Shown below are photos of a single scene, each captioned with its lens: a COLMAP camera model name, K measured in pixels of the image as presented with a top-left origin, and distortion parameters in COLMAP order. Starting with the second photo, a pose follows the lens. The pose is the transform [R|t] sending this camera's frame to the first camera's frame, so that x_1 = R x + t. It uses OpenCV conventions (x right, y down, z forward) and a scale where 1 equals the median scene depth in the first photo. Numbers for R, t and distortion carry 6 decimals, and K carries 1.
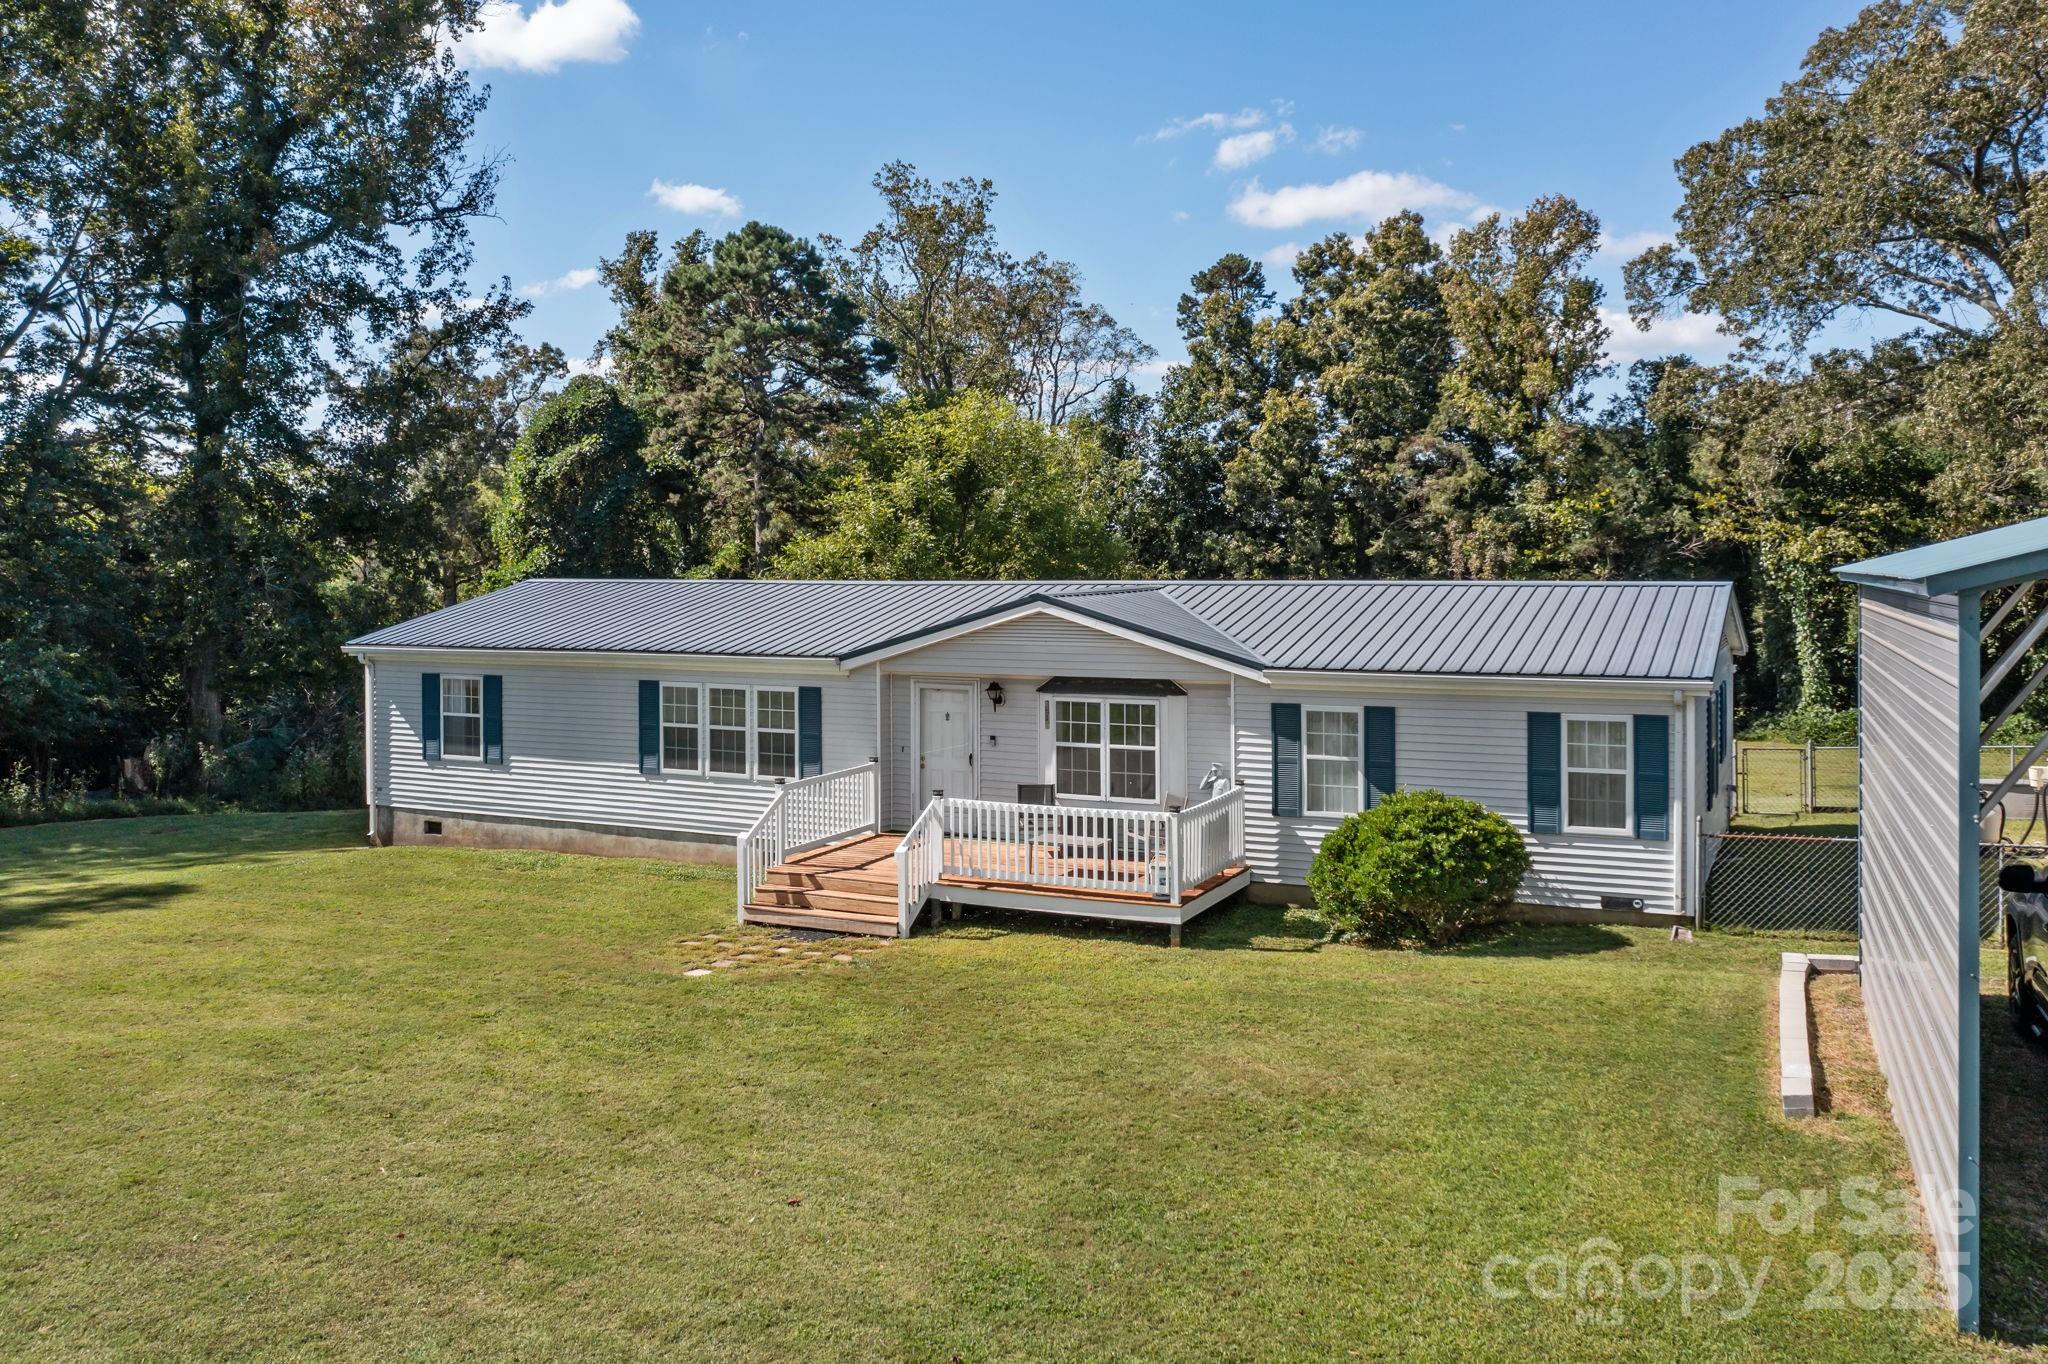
lens RADIAL K [[1646.4, 0, 1020.4], [0, 1646.4, 579.0], [0, 0, 1]] dist [-0.007063, -0.009436]
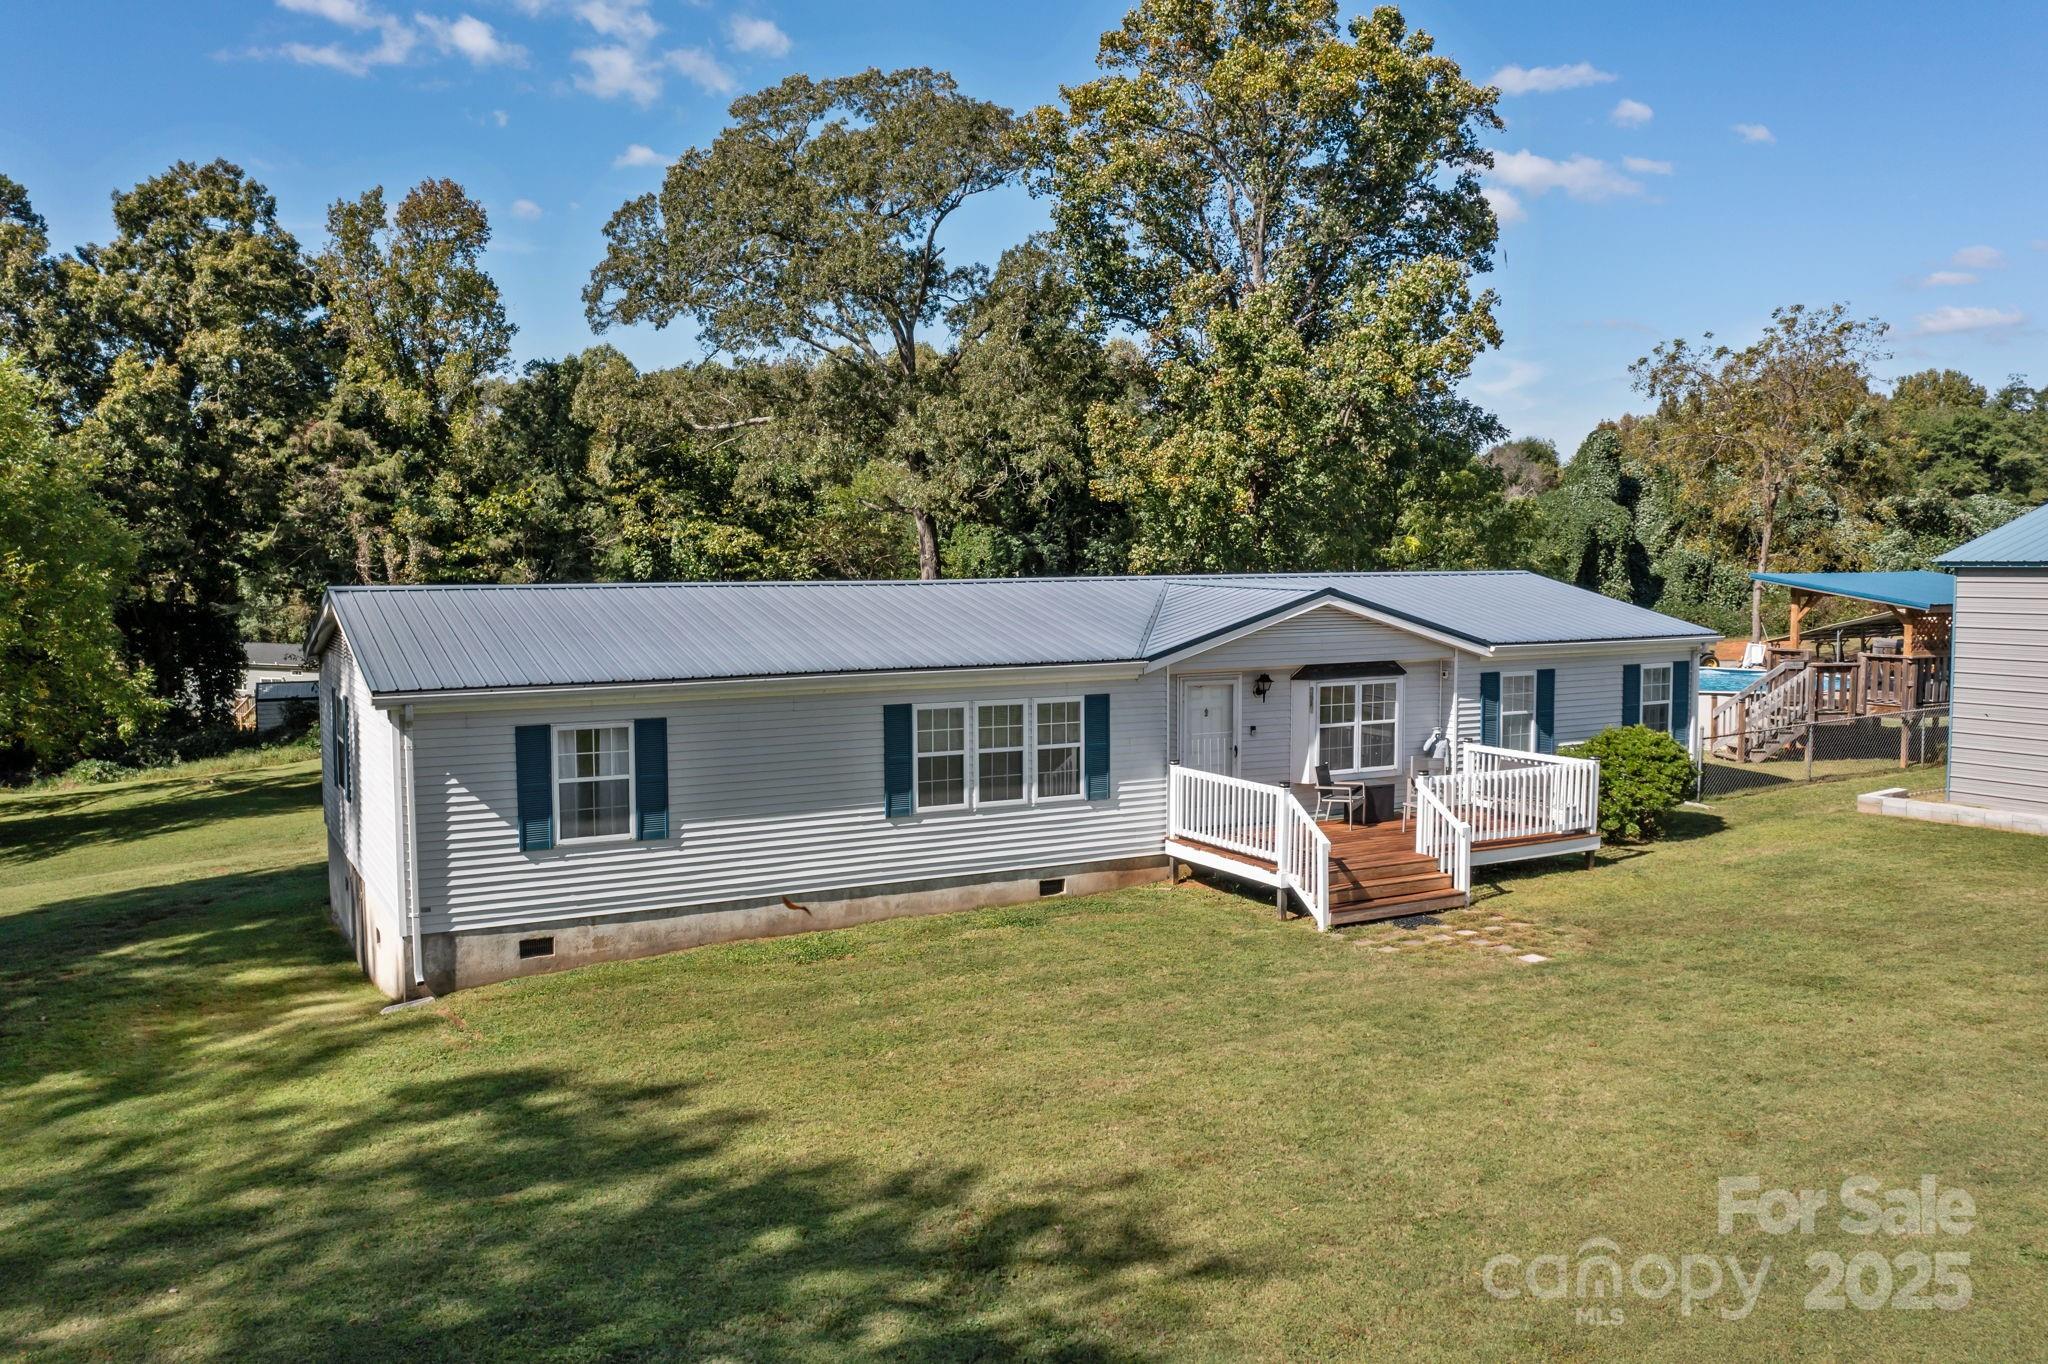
lens RADIAL K [[1621.9, 0, 1015.1], [0, 1621.9, 686.9], [0, 0, 1]] dist [-0.005244, -0.006600]
pose [[0.579744, -0.067790, 0.811974, -0.874578], [0.010560, 0.997074, 0.075703, -0.007658], [-0.814730, -0.035314, 0.578764, 0.500028]]
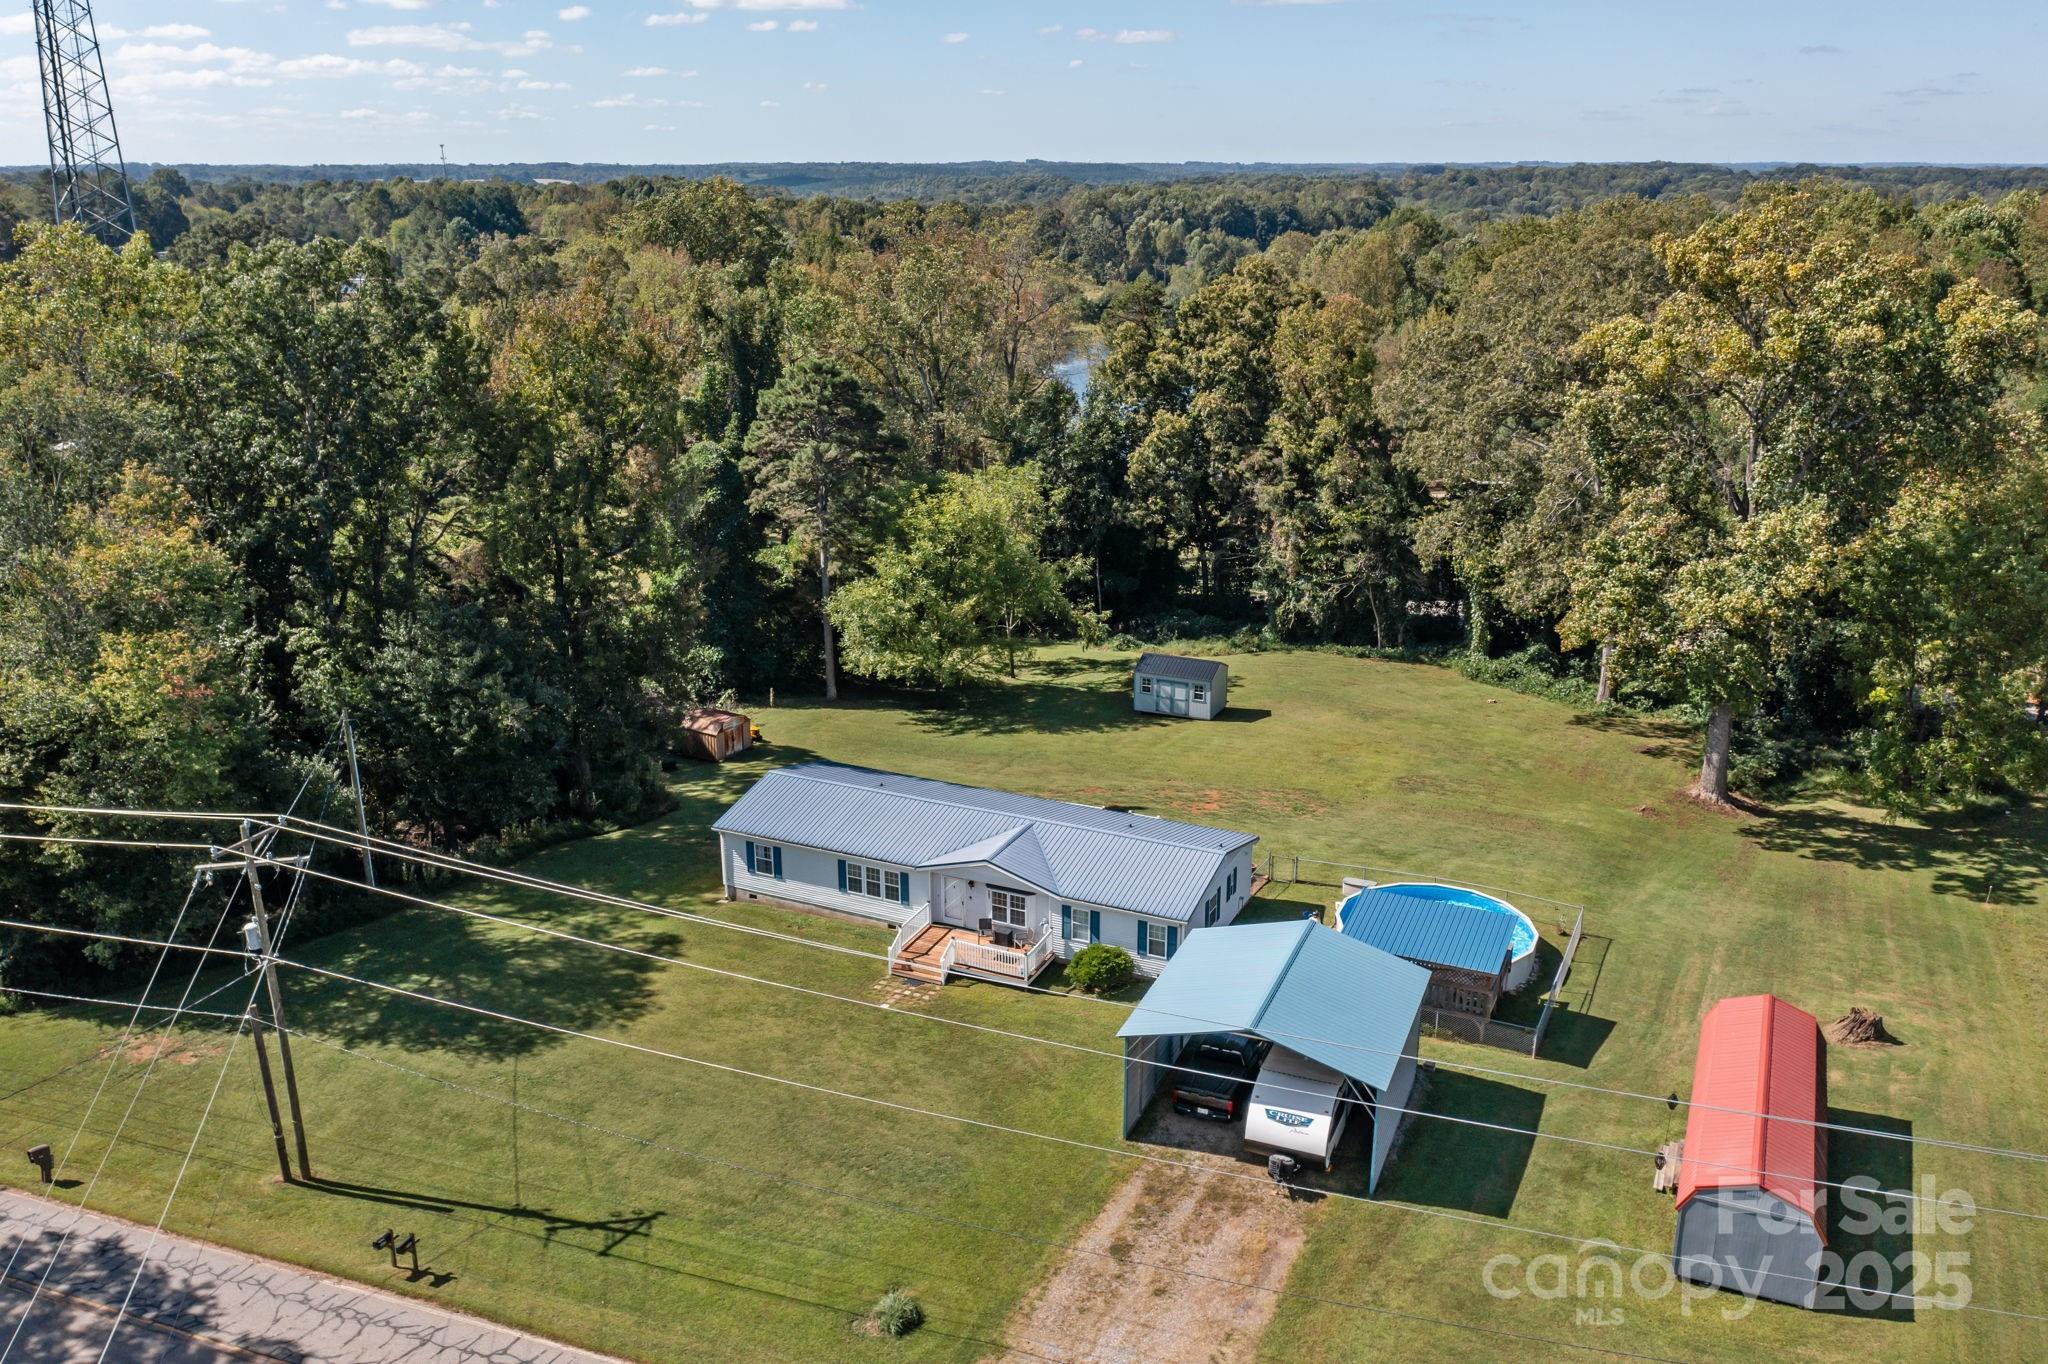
lens RADIAL K [[1621.9, 0, 1015.1], [0, 1621.9, 686.9], [0, 0, 1]] dist [-0.005244, -0.006600]
pose [[0.999949, -0.003539, 0.009451, 0.033361], [0.000560, 0.954516, 0.298158, -1.025893], [-0.010077, -0.298137, 0.954470, -1.483552]]
